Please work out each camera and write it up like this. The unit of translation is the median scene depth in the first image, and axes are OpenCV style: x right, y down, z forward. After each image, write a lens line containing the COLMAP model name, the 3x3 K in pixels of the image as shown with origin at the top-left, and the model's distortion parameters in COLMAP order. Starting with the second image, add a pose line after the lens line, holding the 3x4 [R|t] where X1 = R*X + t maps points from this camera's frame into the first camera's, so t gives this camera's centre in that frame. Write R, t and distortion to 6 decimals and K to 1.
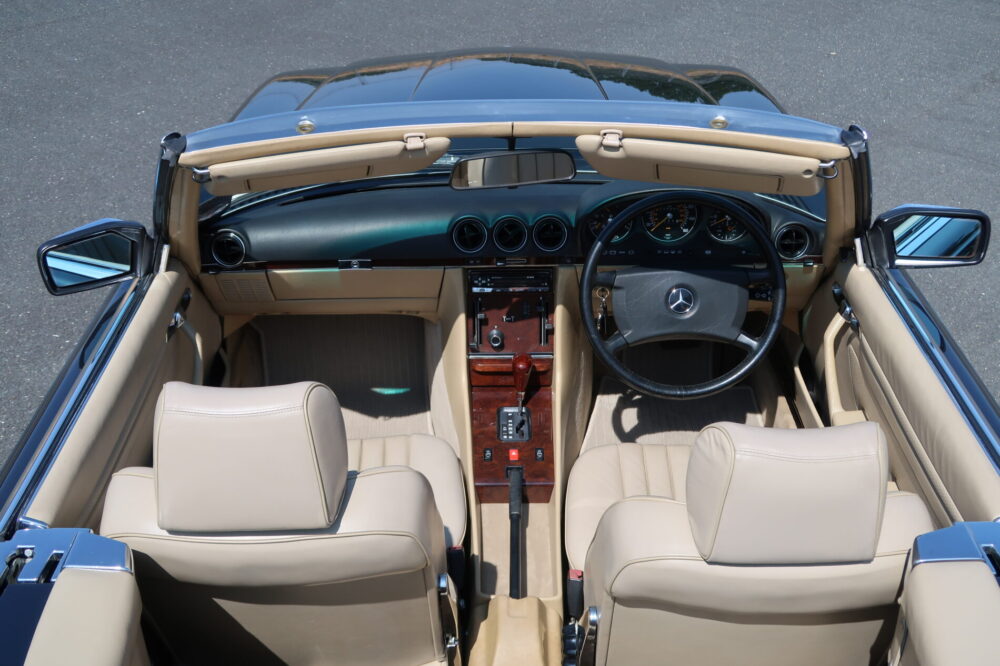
lens RADIAL K [[1119.2, 0, 497.1], [0, 1119.2, 329.1], [0, 0, 1]] dist [-0.015137, 0.000000]
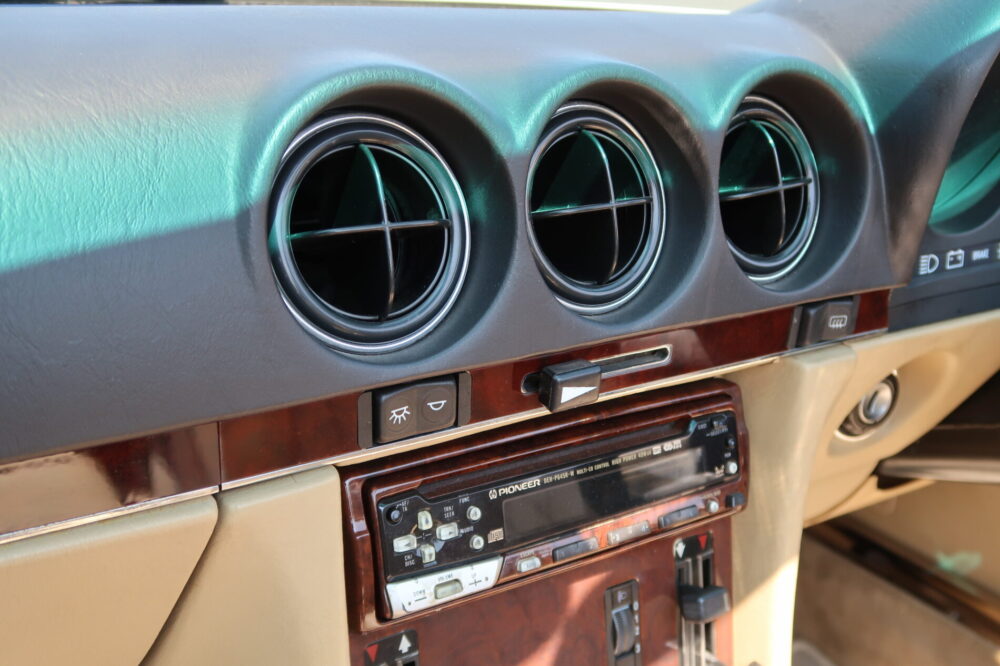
lens RADIAL K [[1119.2, 0, 496.6], [0, 1119.2, 333.9], [0, 0, 1]] dist [-0.015137, 0.000000]
pose [[0.824772, -0.133690, 0.549435, -0.089696], [0.220253, 0.970865, -0.094394, -0.053543], [-0.520808, 0.198868, 0.830187, 0.869151]]
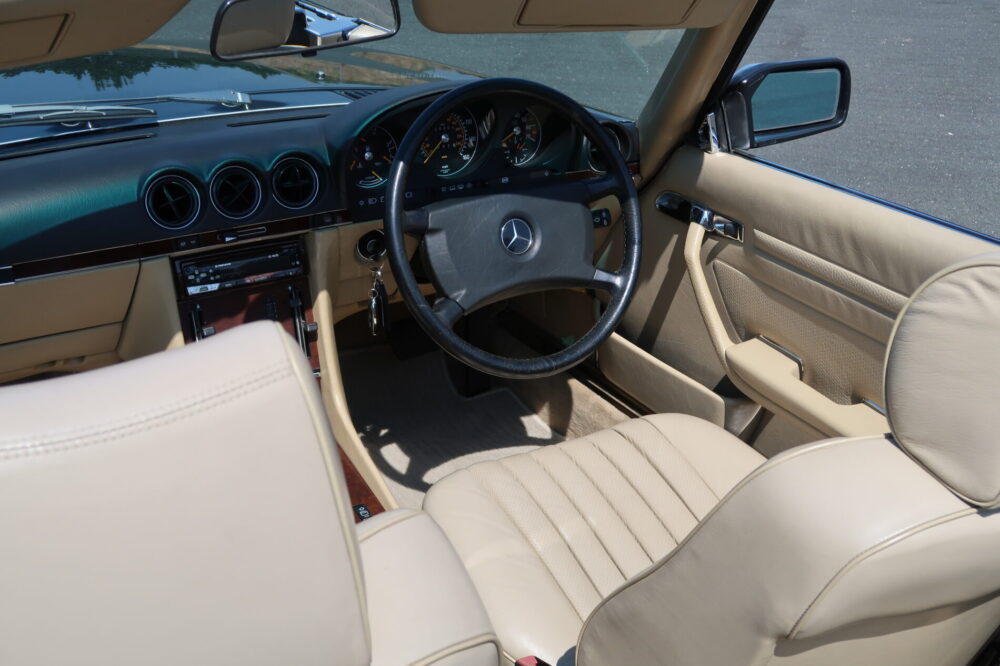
lens RADIAL K [[1119.2, 0, 502.4], [0, 1119.2, 340.9], [0, 0, 1]] dist [-0.015137, 0.000000]
pose [[0.860841, -0.196574, 0.469373, -0.171337], [0.238268, 0.970722, -0.030450, 0.053321], [-0.449645, 0.138049, 0.882475, 0.377867]]
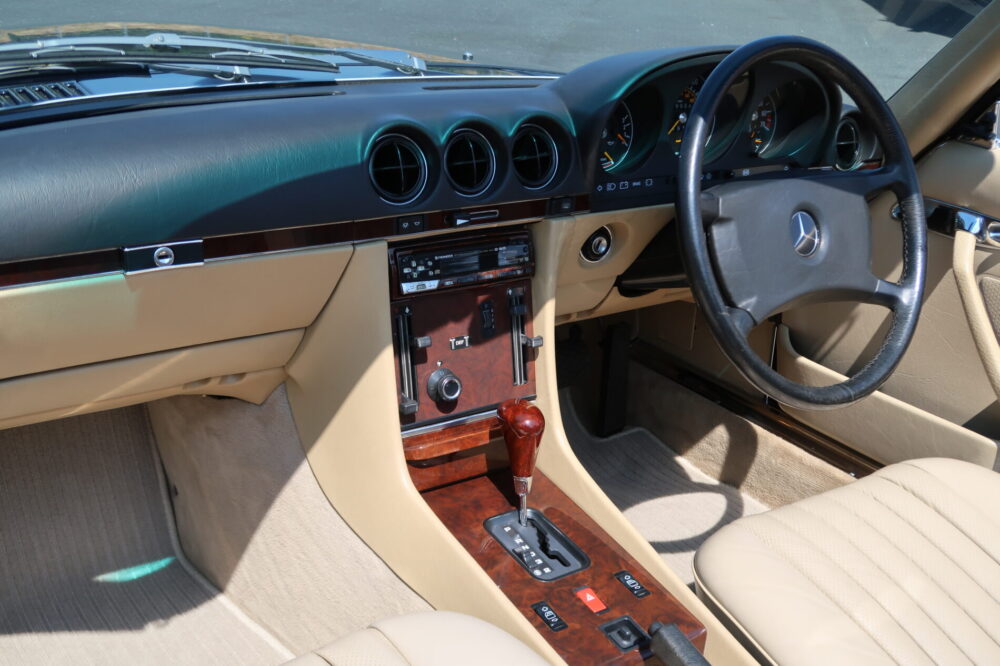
lens RADIAL K [[1052.3, 0, 500.5], [0, 1052.3, 337.4], [0, 0, 1]] dist [-0.030192, 0.000000]
pose [[0.820665, -0.152933, 0.550563, -0.240143], [0.221215, 0.973417, -0.059350, 0.021069], [-0.526852, 0.170499, 0.832681, 0.615945]]
